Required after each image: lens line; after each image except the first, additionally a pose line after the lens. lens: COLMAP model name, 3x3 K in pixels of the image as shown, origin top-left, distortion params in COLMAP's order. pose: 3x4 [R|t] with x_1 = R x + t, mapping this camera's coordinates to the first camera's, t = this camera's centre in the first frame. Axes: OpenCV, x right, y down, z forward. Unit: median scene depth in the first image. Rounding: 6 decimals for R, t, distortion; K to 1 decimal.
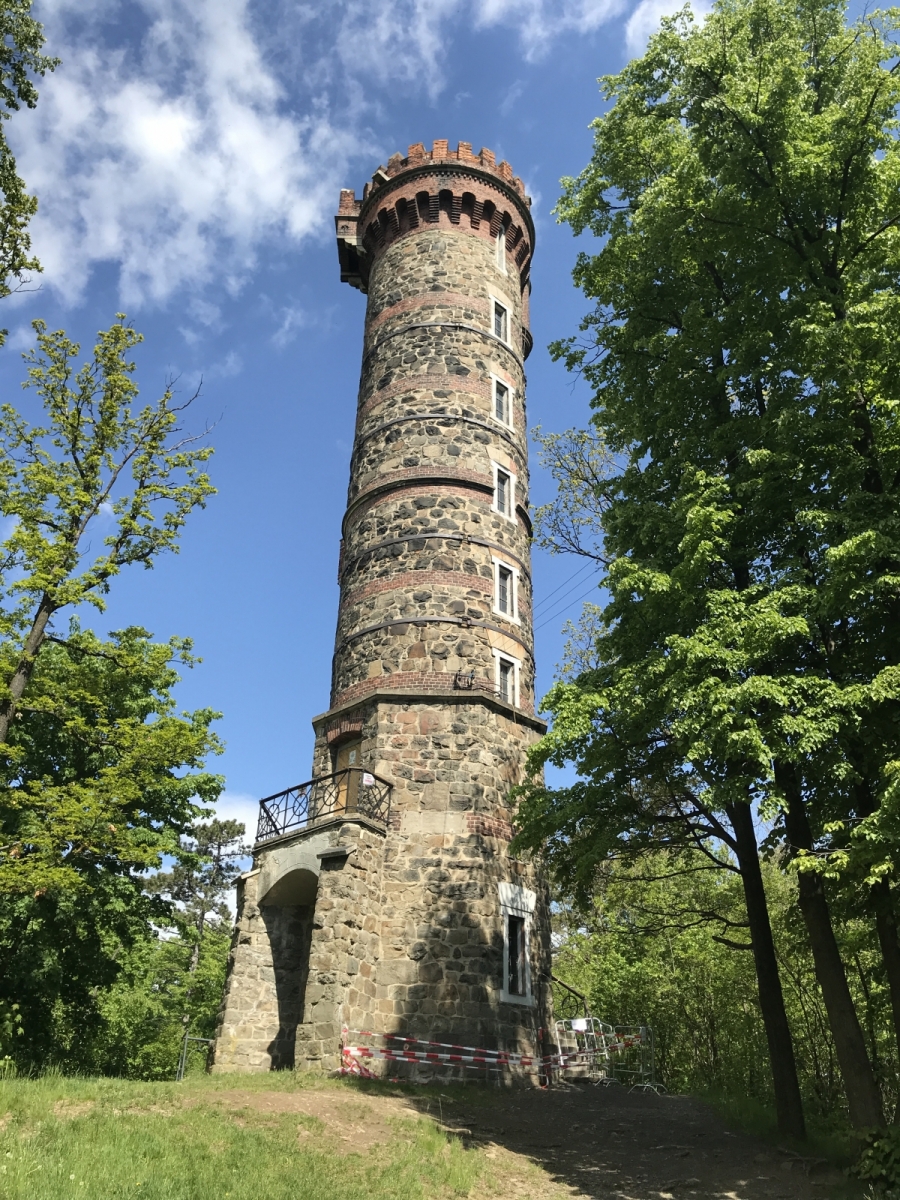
lens RADIAL K [[1050.3, 0, 450.0], [0, 1050.3, 600.0], [0, 0, 1]] dist [0.038845, -0.025177]
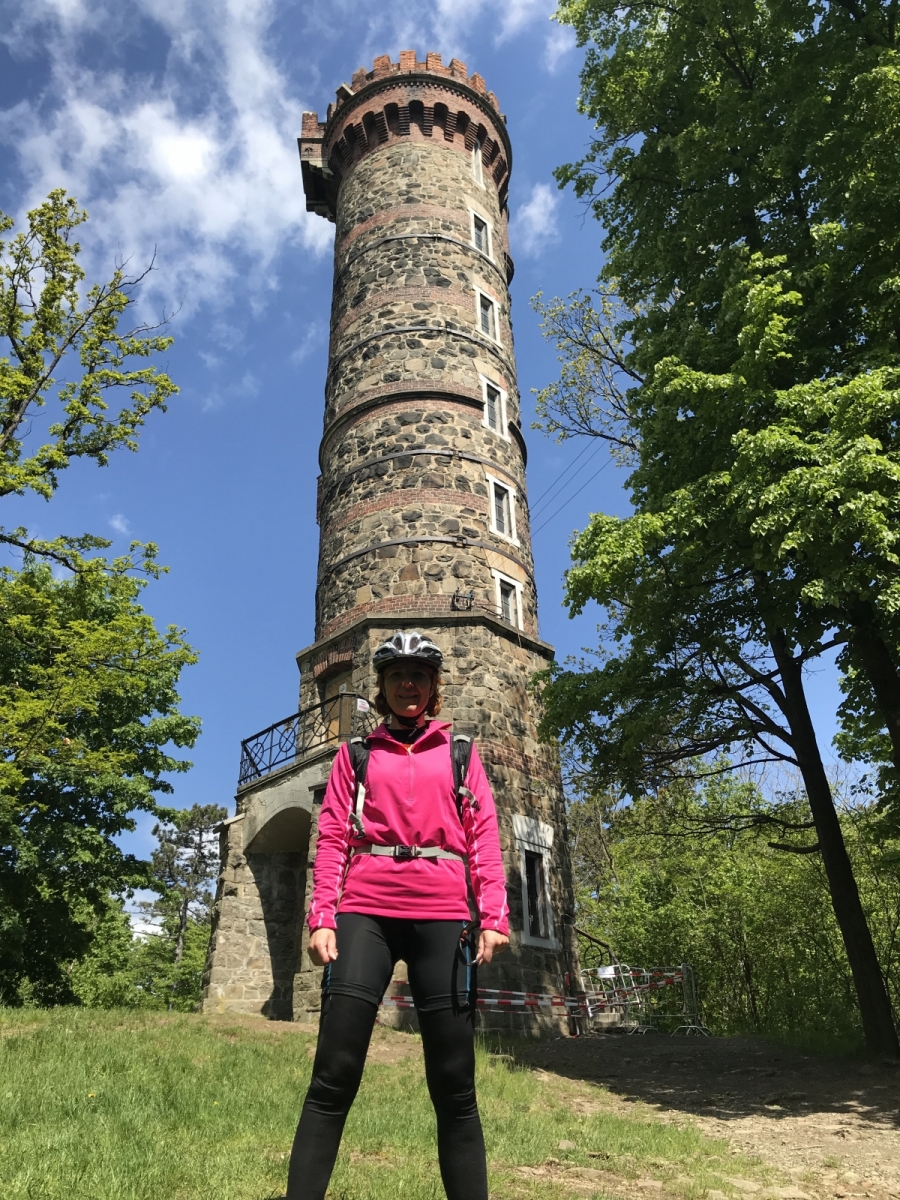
lens RADIAL K [[1050.3, 0, 450.0], [0, 1050.3, 600.0], [0, 0, 1]] dist [0.038845, -0.025177]
pose [[0.998907, -0.040261, 0.023735, -0.017750], [0.040405, 0.999168, -0.005625, 0.075301], [-0.023488, 0.006578, 0.999702, 0.089690]]
